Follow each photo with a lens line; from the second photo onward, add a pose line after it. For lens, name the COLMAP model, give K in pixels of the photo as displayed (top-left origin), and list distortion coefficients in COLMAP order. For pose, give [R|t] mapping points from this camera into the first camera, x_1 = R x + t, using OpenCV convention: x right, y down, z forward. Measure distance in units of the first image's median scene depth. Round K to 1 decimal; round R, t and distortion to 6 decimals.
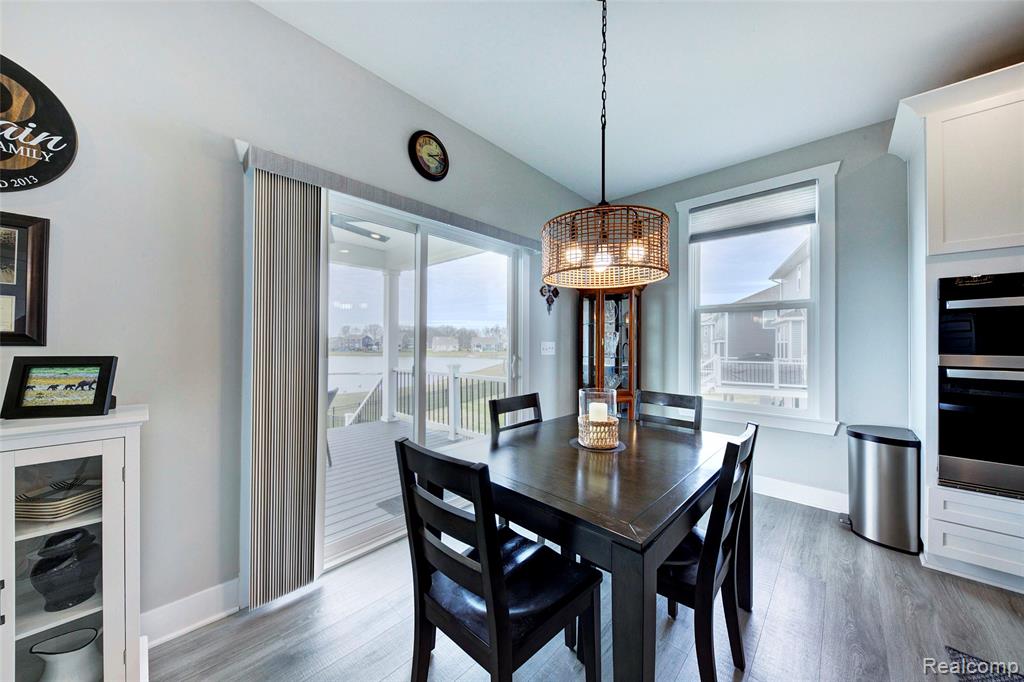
lens RADIAL K [[355.7, 0, 512.2], [0, 355.7, 341.2], [0, 0, 1]] dist [-0.000334, -0.000123]
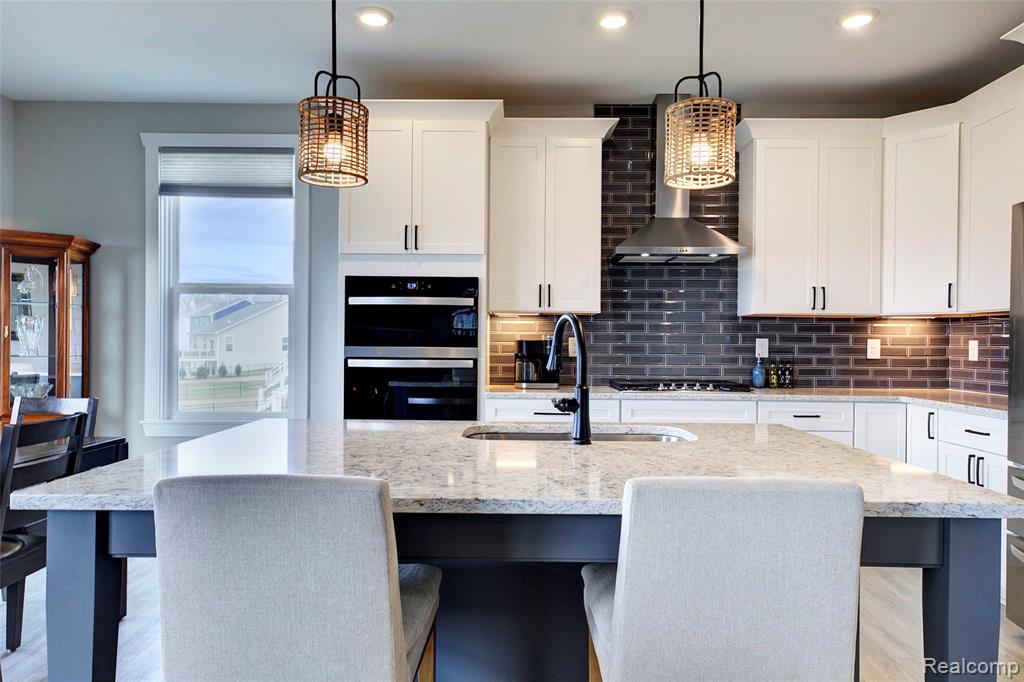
lens RADIAL K [[664.8, 0, 515.0], [0, 664.8, 338.3], [0, 0, 1]] dist [0.004638, 0.001340]
pose [[0.734327, -0.003785, 0.678785, 0.142968], [-0.004328, 0.999938, 0.010257, -0.007347], [-0.678782, -0.010470, 0.734266, -0.571038]]
